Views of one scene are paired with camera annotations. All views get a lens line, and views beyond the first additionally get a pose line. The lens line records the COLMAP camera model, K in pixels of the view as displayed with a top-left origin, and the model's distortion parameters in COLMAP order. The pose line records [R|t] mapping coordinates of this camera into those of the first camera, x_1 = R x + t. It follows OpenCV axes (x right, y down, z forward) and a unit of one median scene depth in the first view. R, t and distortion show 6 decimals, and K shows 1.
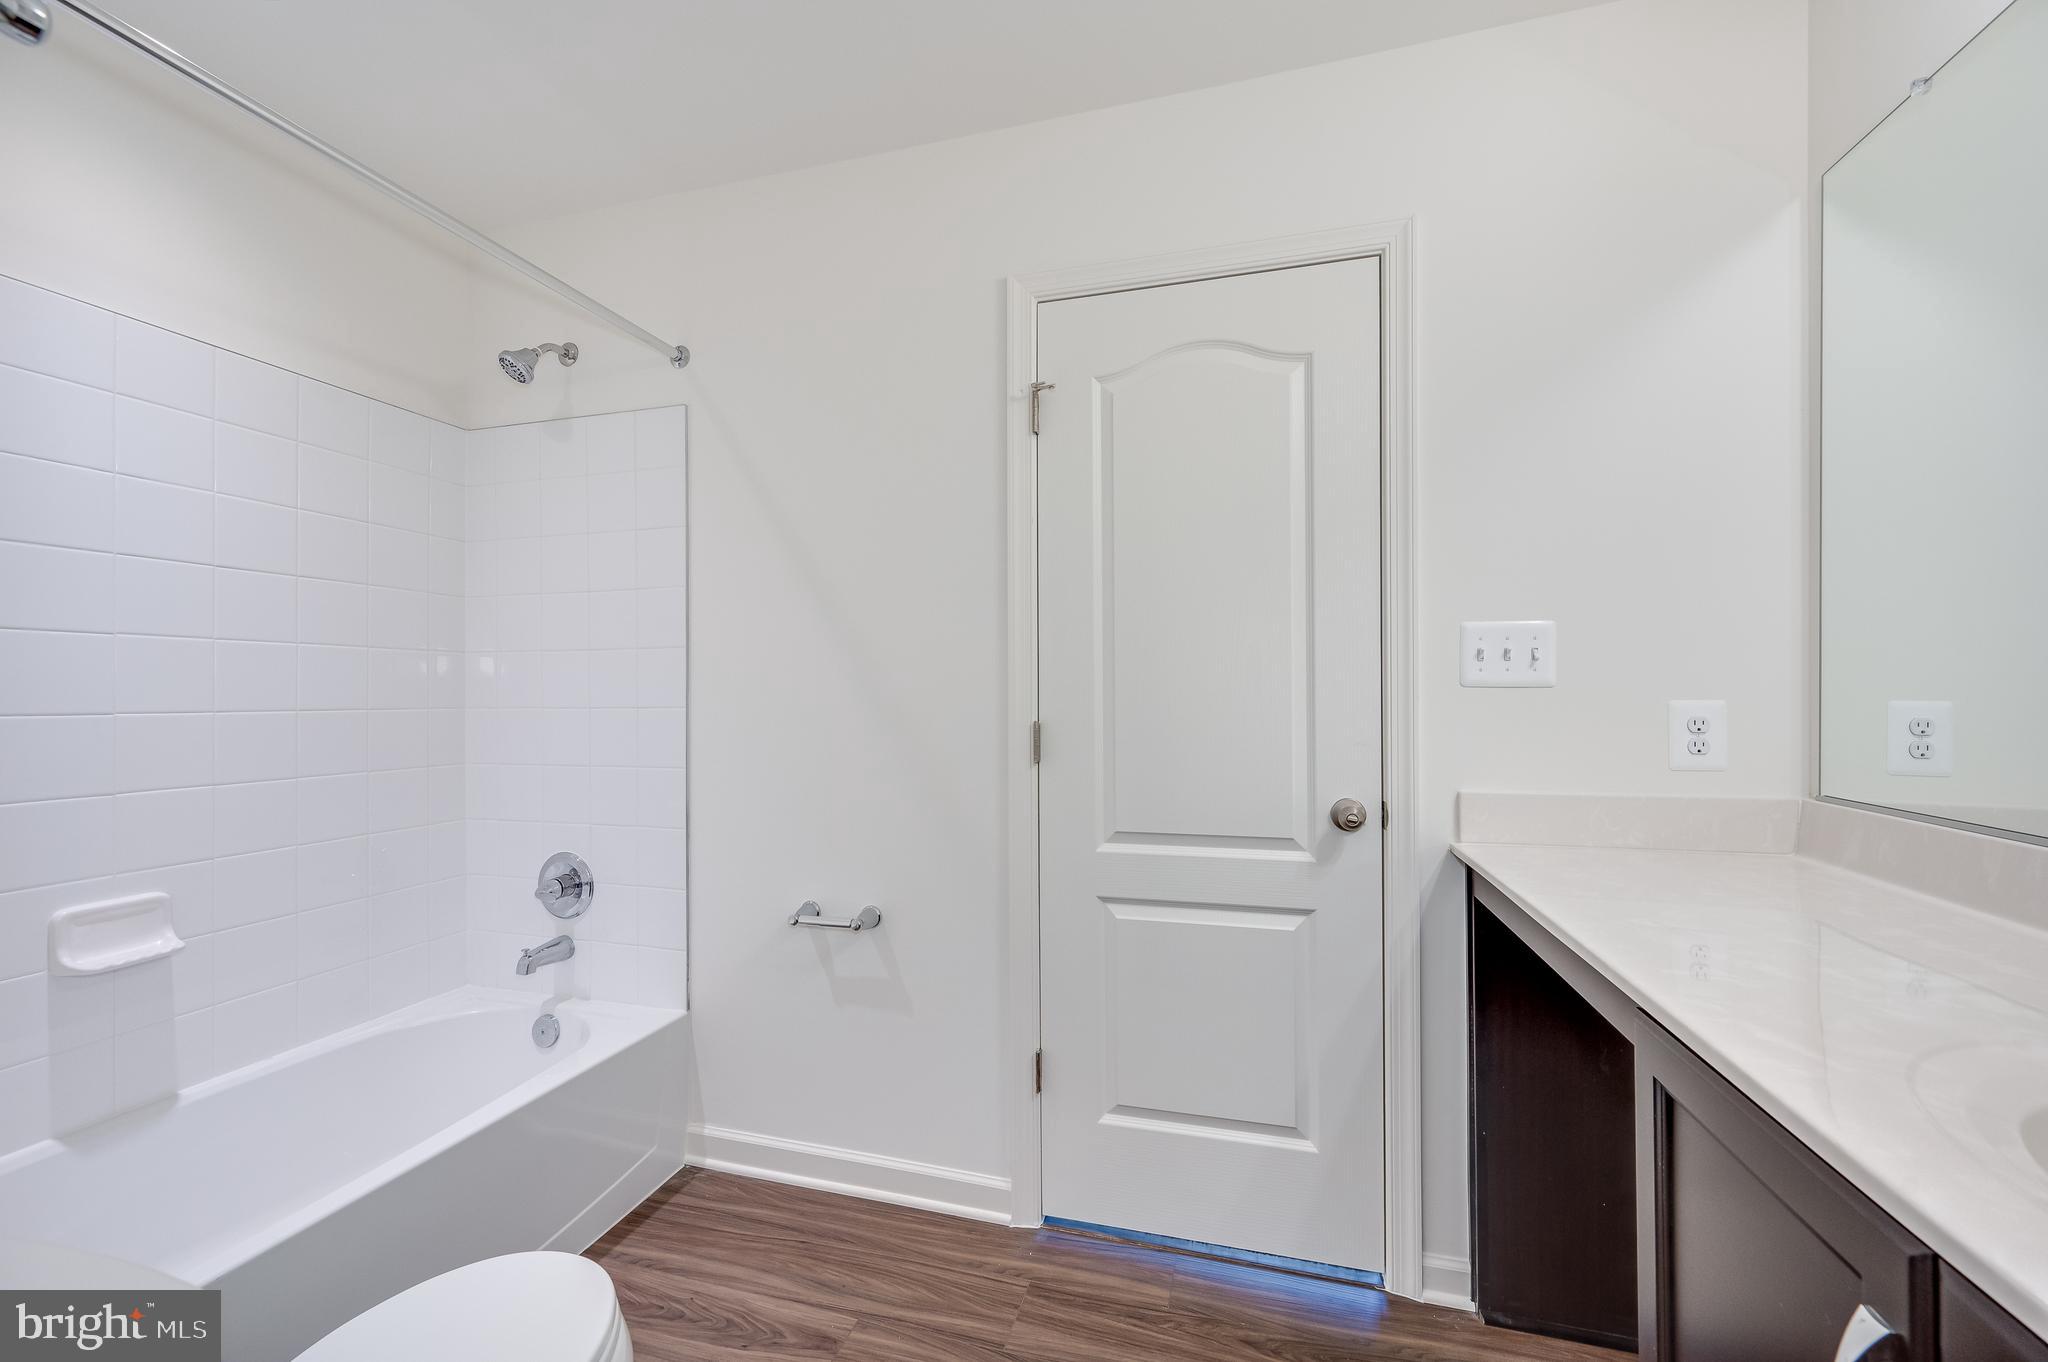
lens RADIAL K [[815.1, 0, 1029.1], [0, 815.1, 691.1], [0, 0, 1]] dist [0.000109, 0.000038]
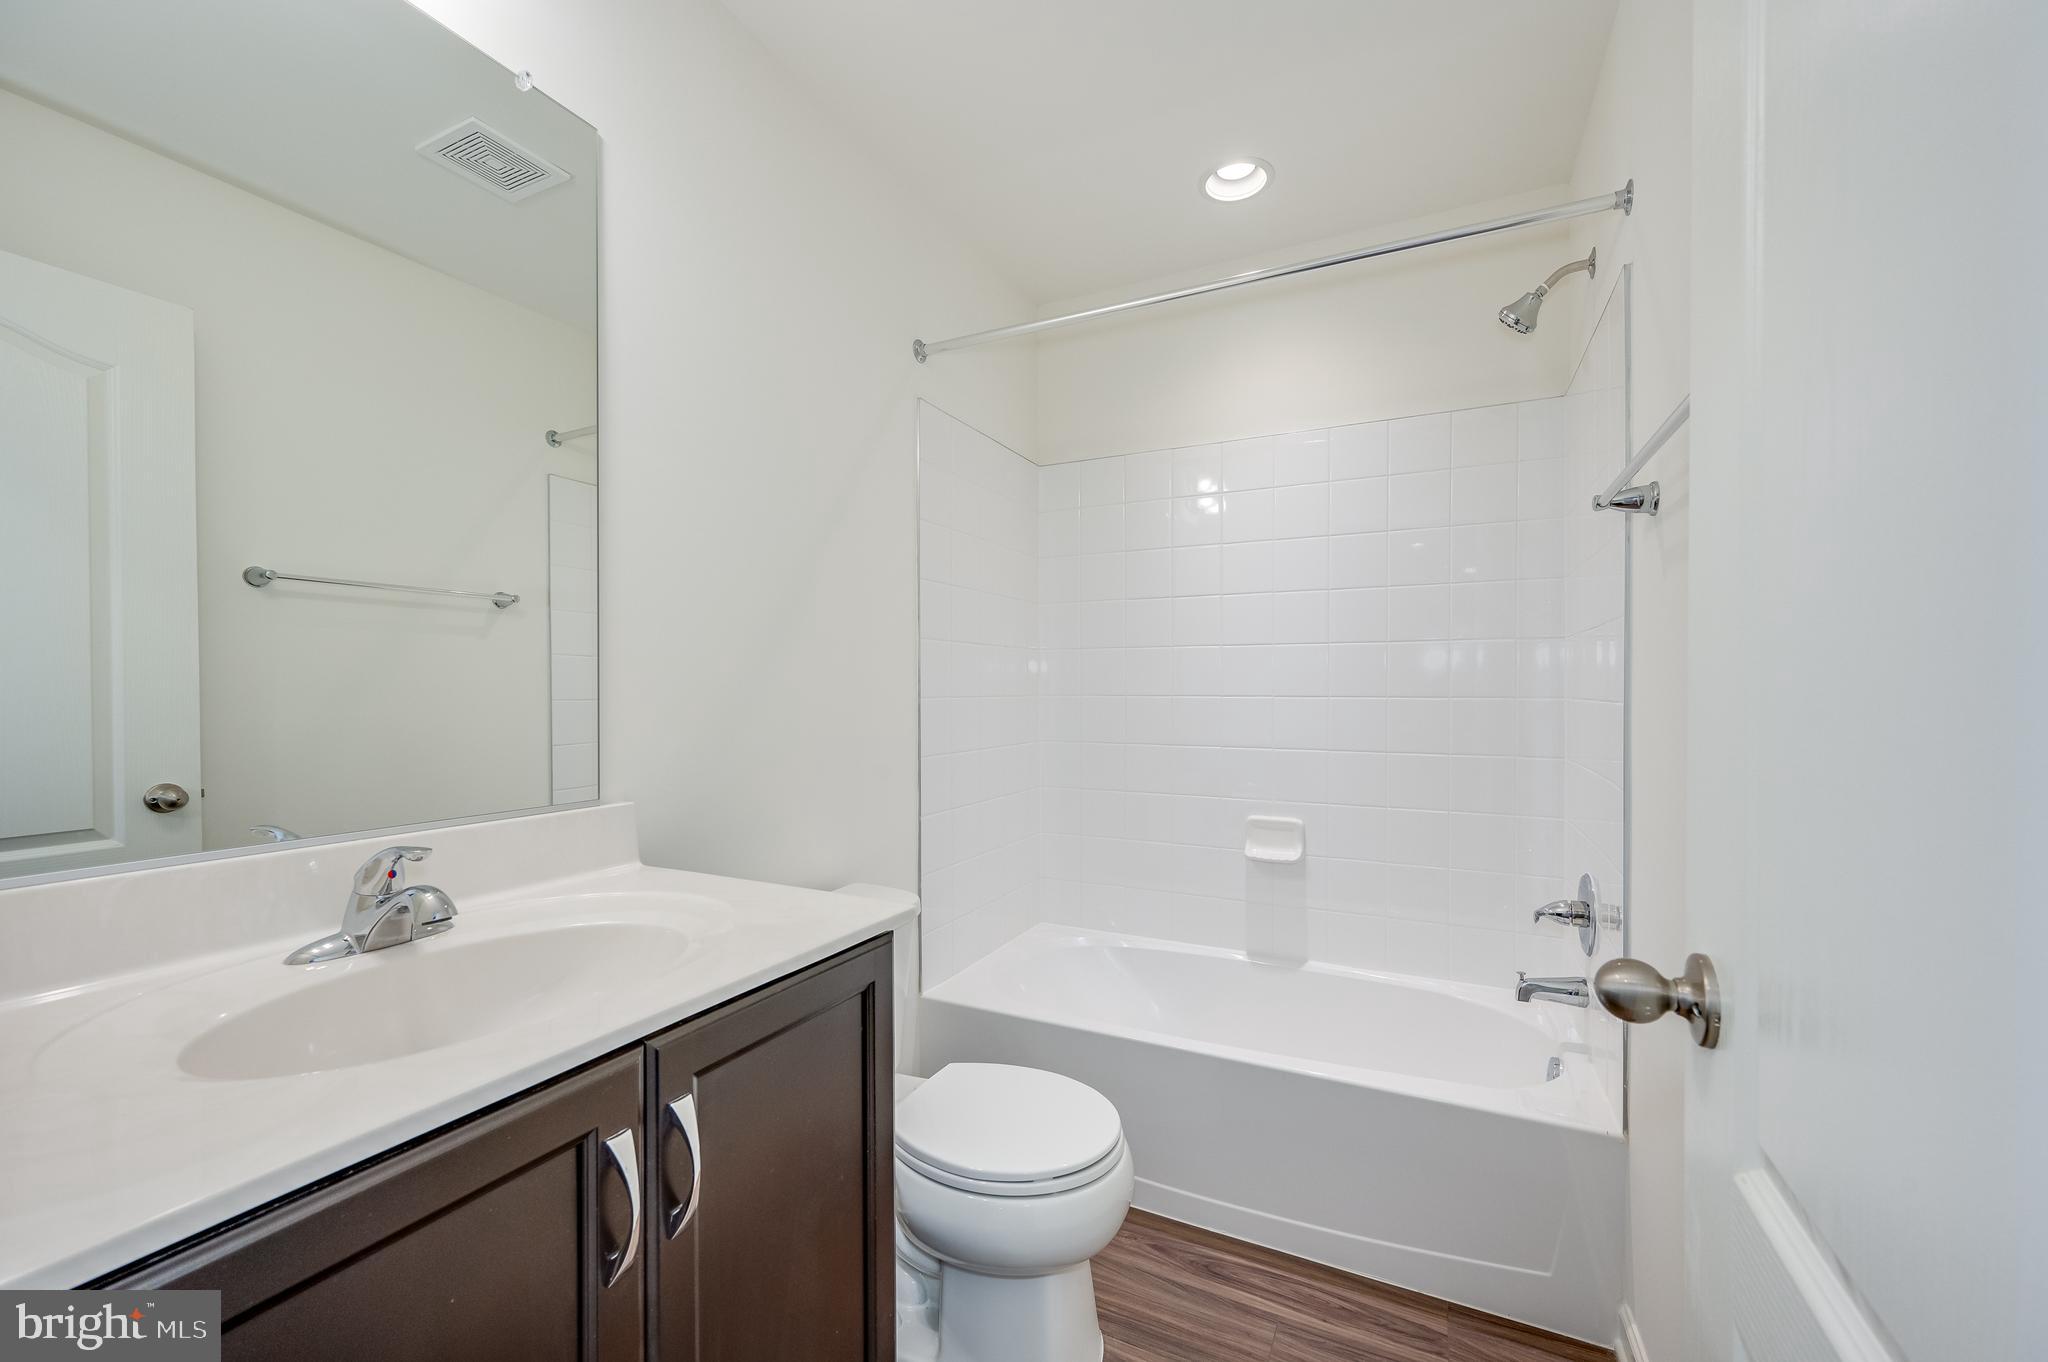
lens RADIAL K [[815.1, 0, 1029.1], [0, 815.1, 691.1], [0, 0, 1]] dist [0.000109, 0.000038]
pose [[-0.190899, 0.007941, -0.981578, 0.473968], [0.006092, 0.999958, 0.006905, 0.002369], [0.981591, -0.004661, -0.190939, 0.815706]]
